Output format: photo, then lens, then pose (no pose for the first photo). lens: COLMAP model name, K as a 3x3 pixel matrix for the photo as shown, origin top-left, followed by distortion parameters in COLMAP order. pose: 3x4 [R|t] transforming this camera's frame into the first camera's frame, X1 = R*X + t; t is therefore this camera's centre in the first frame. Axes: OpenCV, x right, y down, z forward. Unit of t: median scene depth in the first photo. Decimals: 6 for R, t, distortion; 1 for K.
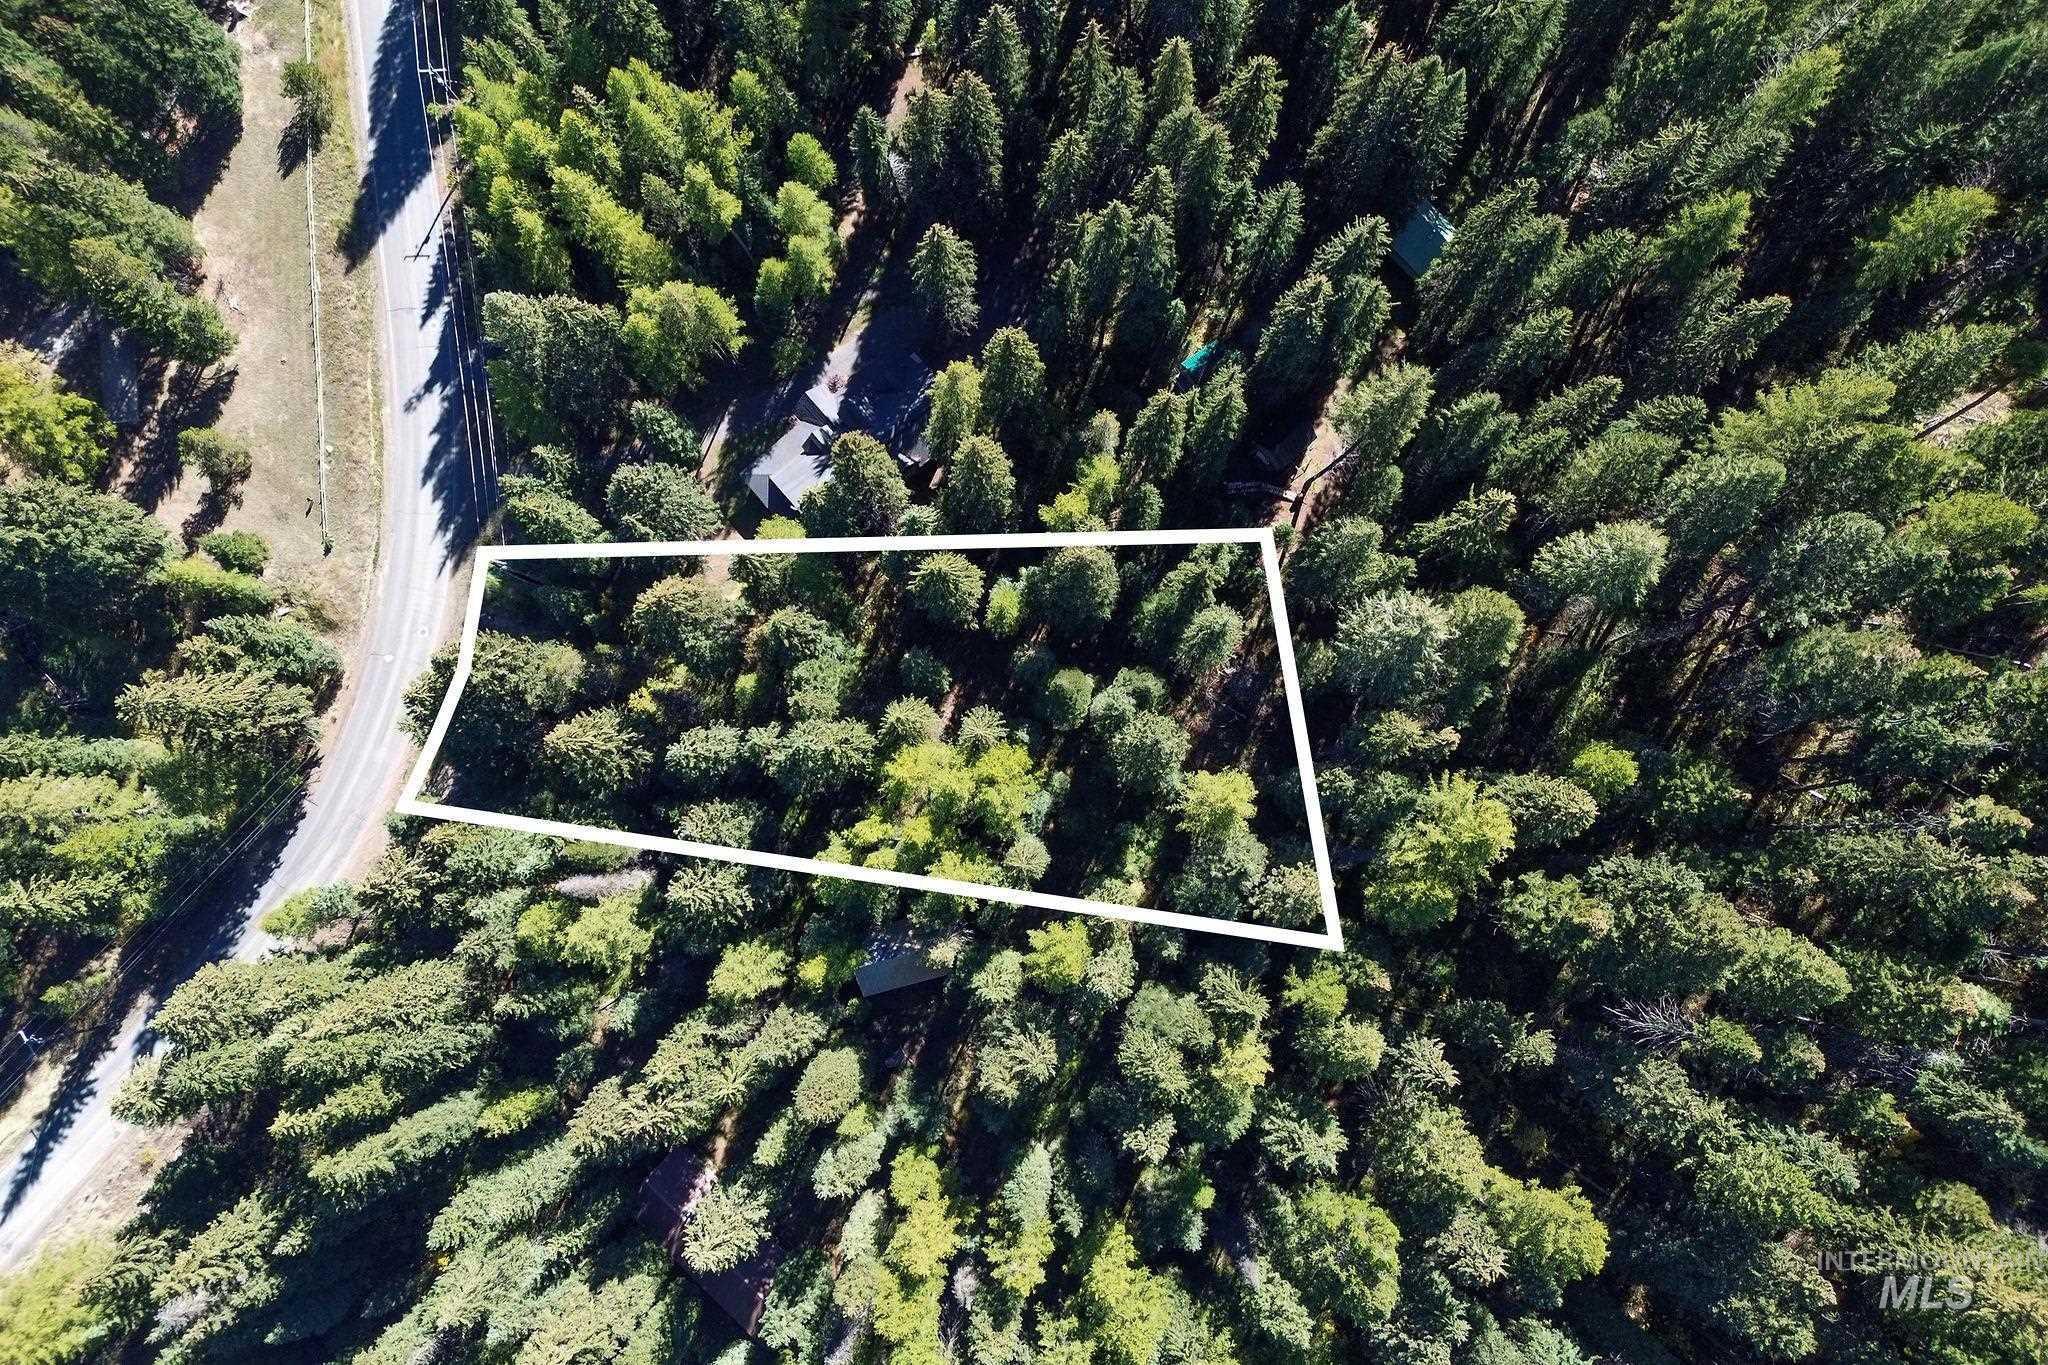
lens RADIAL K [[1416.0, 0, 1082.0], [0, 1416.0, 684.5], [0, 0, 1]] dist [0.062034, -0.079571]
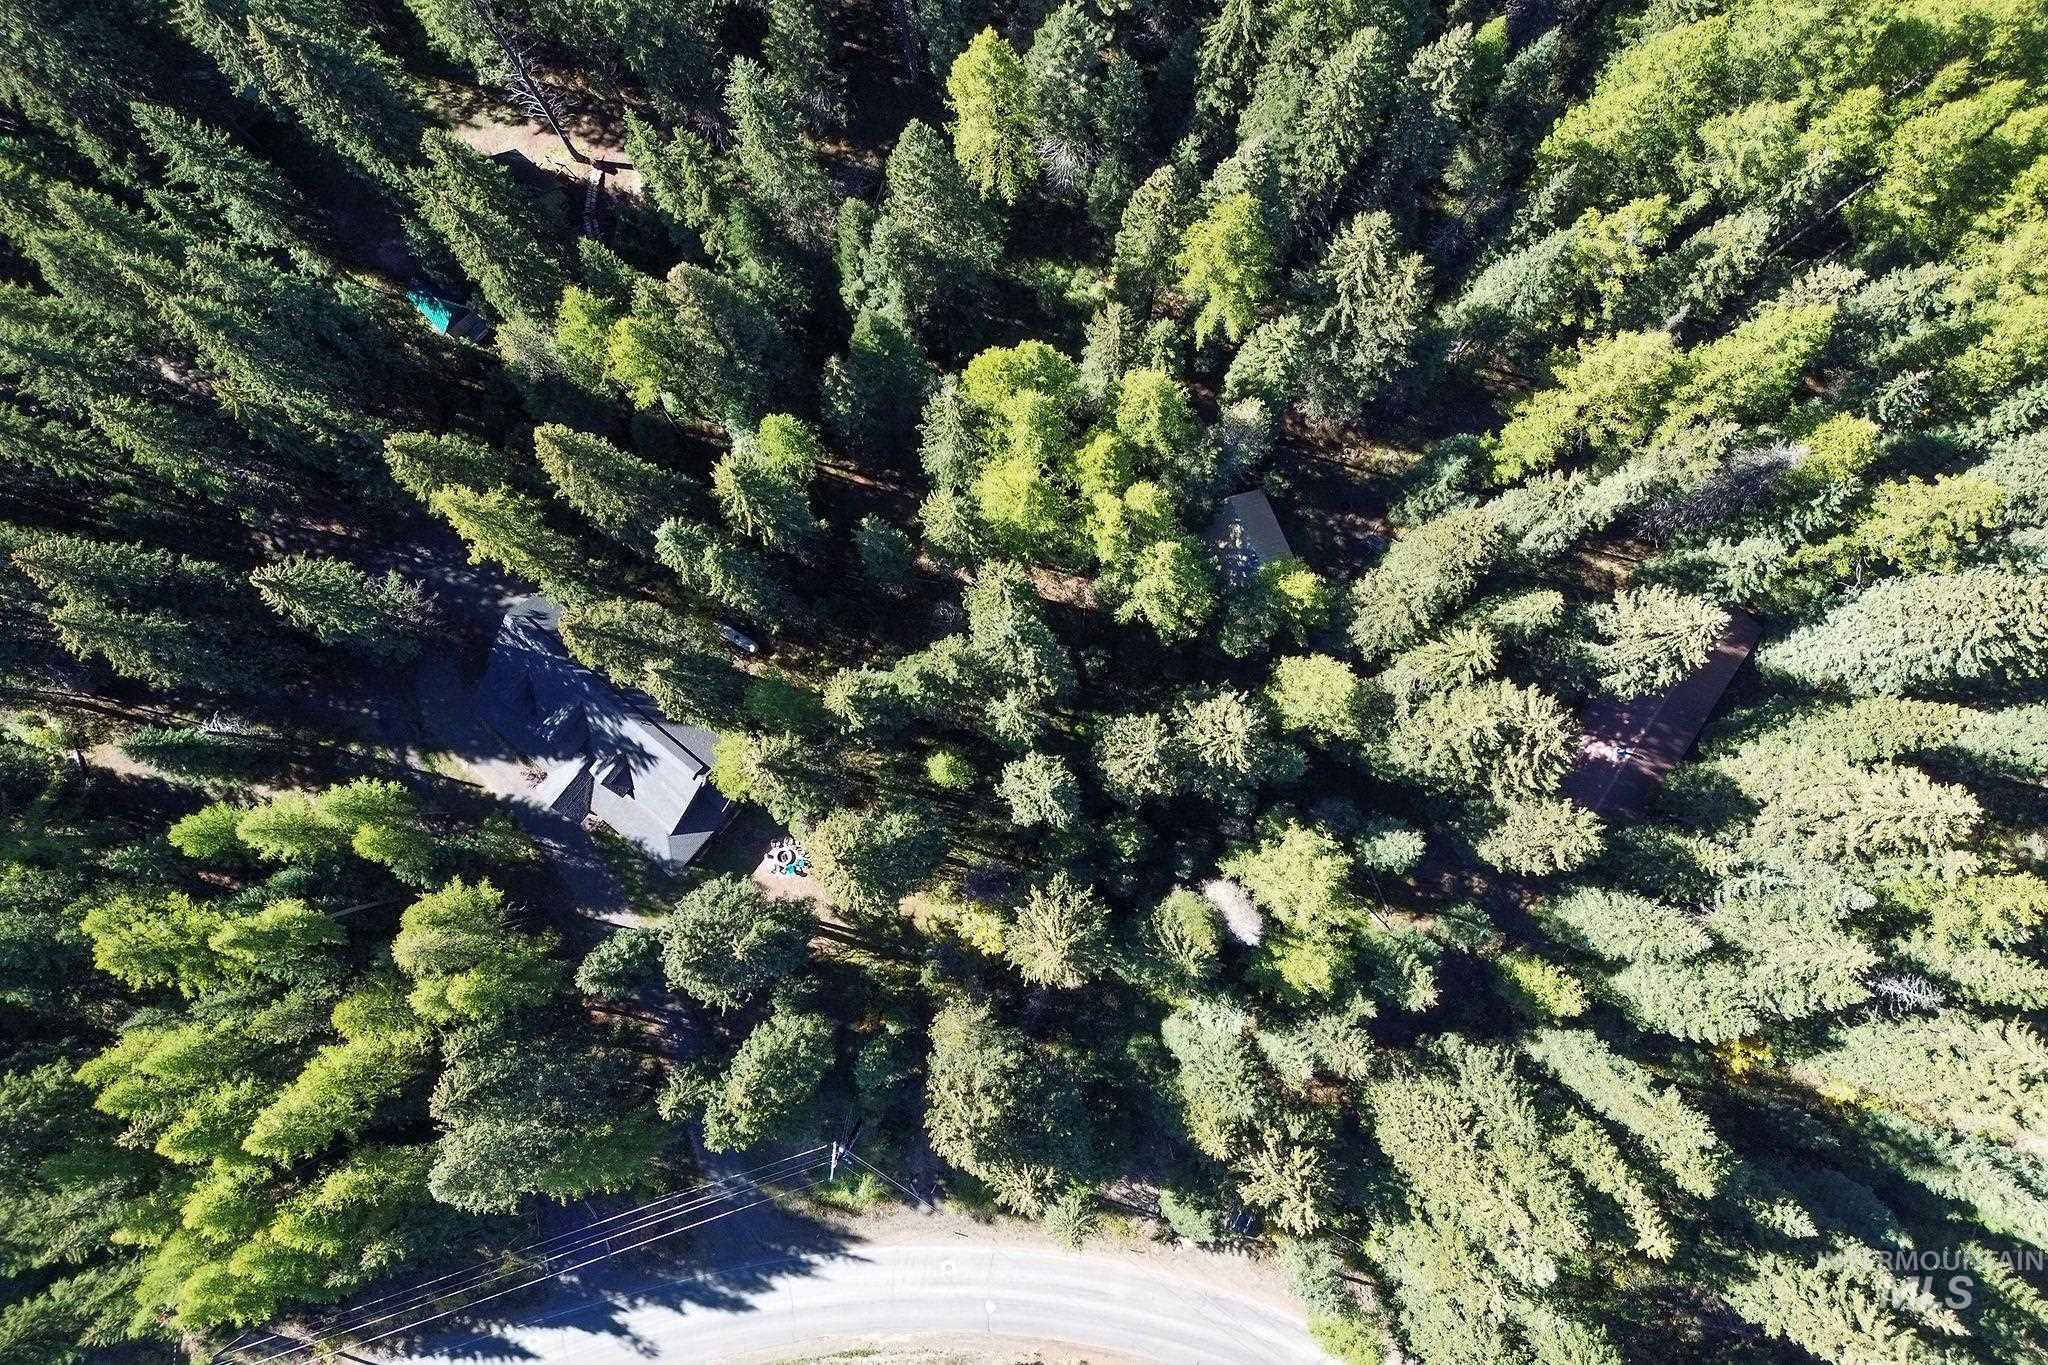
lens RADIAL K [[1408.7, 0, 1023.4], [0, 1408.7, 629.6], [0, 0, 1]] dist [0.059748, -0.068579]
pose [[-0.170197, -0.981149, 0.091541, -0.230837], [0.982705, -0.162118, 0.089488, -0.012347], [-0.072961, 0.105188, 0.991772, 0.246464]]
